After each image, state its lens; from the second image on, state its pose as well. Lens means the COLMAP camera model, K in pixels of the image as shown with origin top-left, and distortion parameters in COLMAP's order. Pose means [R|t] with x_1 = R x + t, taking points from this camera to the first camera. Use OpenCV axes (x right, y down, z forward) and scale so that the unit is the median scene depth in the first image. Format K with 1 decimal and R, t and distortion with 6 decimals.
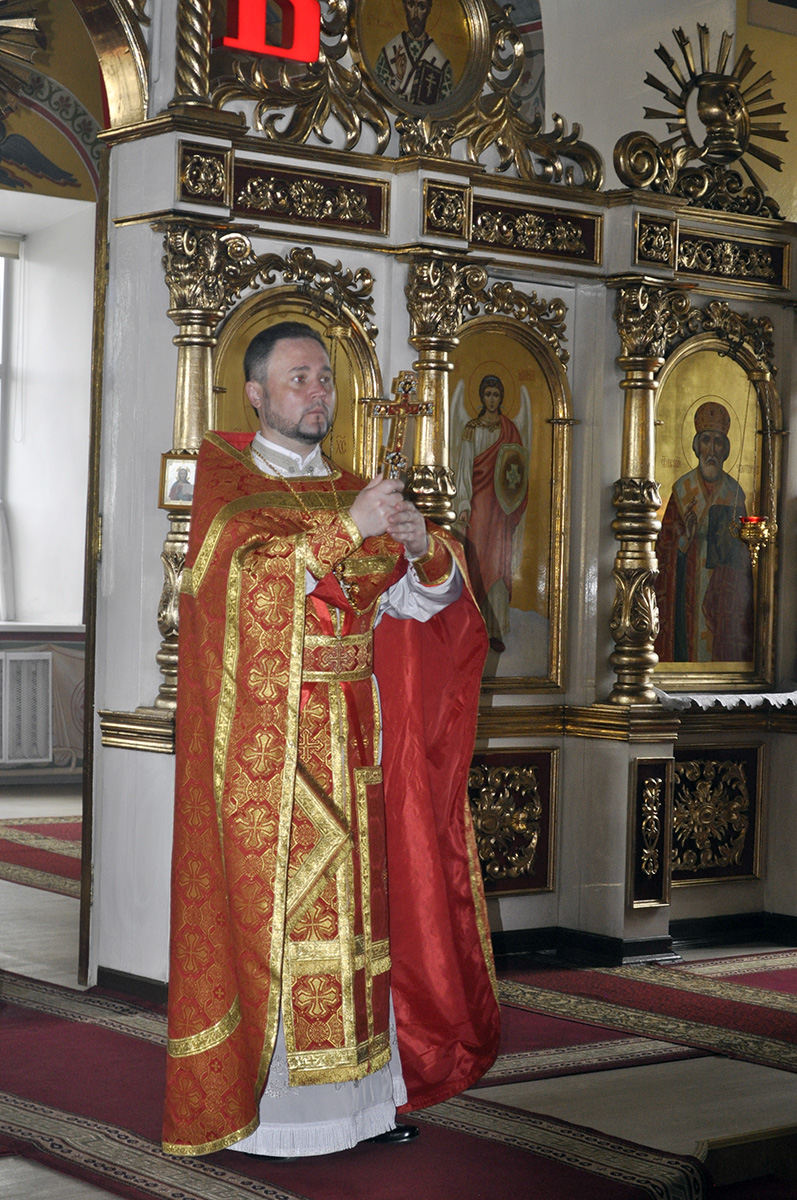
lens RADIAL K [[2470.1, 0, 364.1], [0, 2470.1, 689.1], [0, 0, 1]] dist [0.042776, 0.000000]
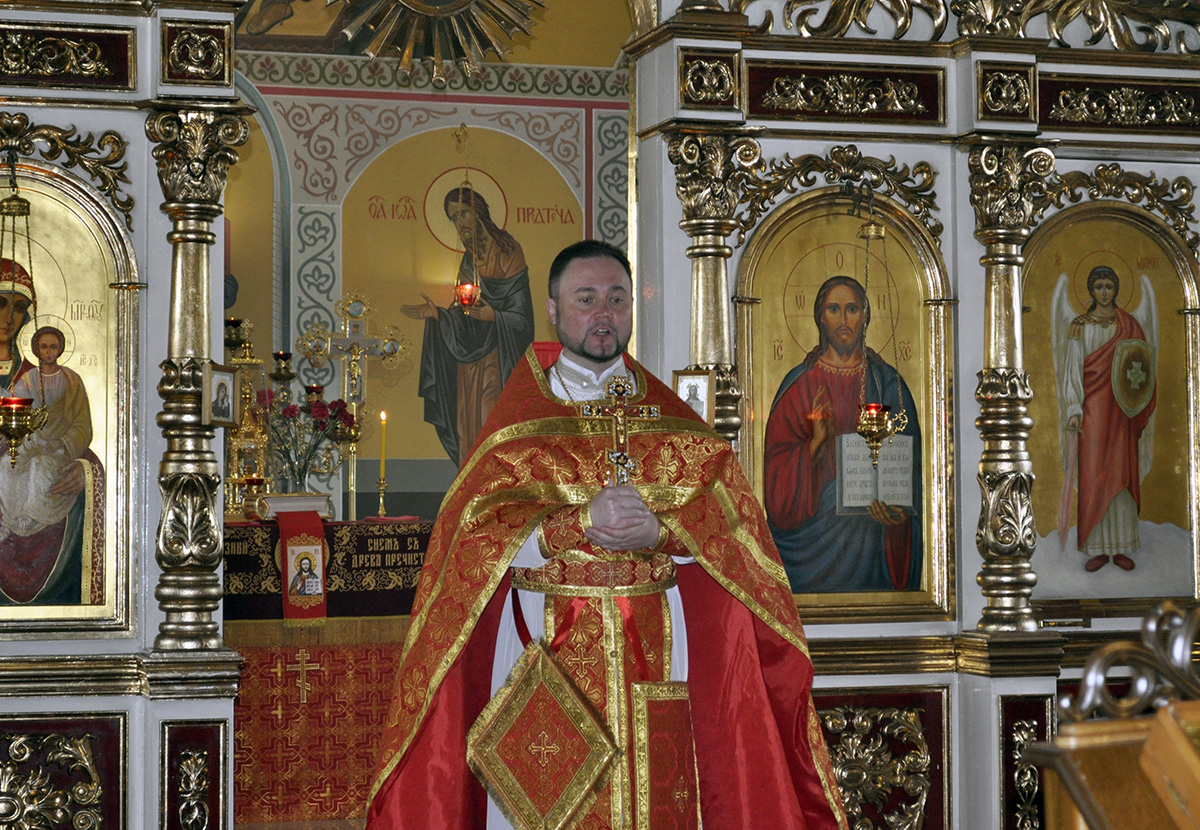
lens RADIAL K [[2269.9, 0, 607.1], [0, 2269.9, 451.8], [0, 0, 1]] dist [0.038279, 0.000000]
pose [[0.922409, -0.042125, -0.383911, 0.213902], [0.015805, 0.997318, -0.071458, -0.001503], [0.385891, 0.059846, 0.920601, 0.170085]]
